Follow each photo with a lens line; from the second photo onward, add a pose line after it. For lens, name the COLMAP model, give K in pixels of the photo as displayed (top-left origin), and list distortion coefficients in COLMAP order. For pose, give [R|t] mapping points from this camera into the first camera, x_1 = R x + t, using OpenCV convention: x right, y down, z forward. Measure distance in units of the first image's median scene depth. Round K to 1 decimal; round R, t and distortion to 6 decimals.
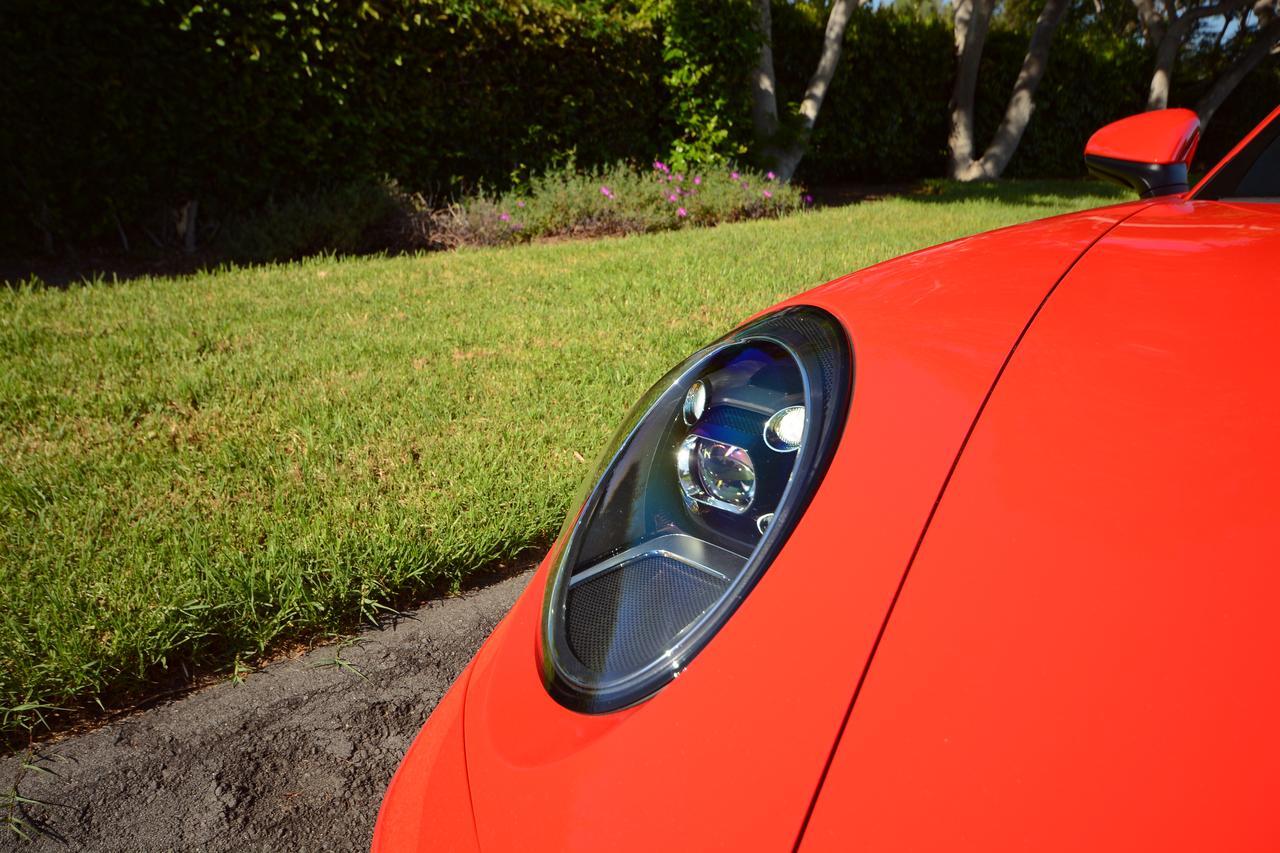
lens RADIAL K [[1036.3, 0, 632.9], [0, 1036.3, 430.4], [0, 0, 1]] dist [-0.005306, 0.057079]
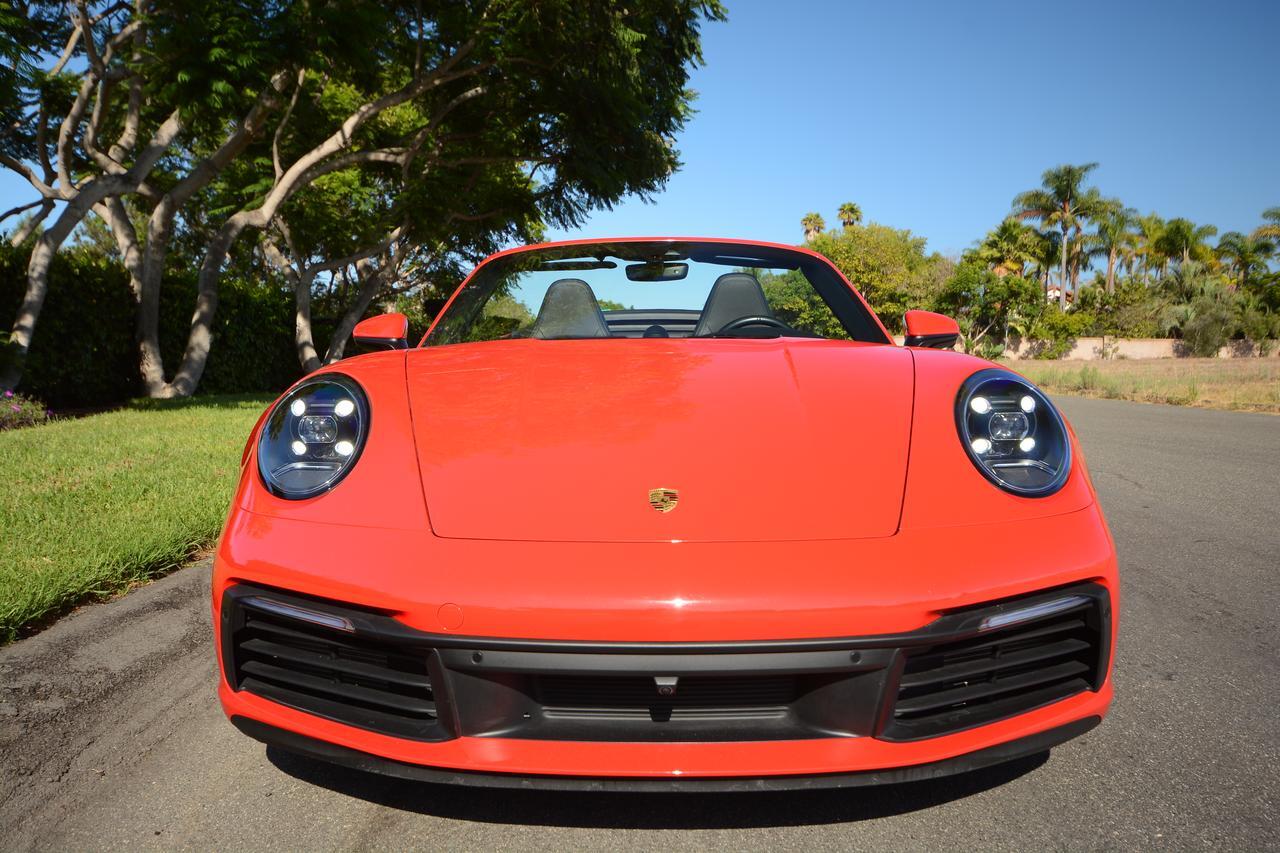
lens RADIAL K [[1036.3, 0, 632.9], [0, 1036.3, 430.4], [0, 0, 1]] dist [-0.005306, 0.057079]
pose [[0.716040, -0.078230, 0.693662, -0.097581], [0.227524, 0.965590, -0.125967, 0.047503], [-0.659939, 0.248022, 0.709200, -0.121308]]
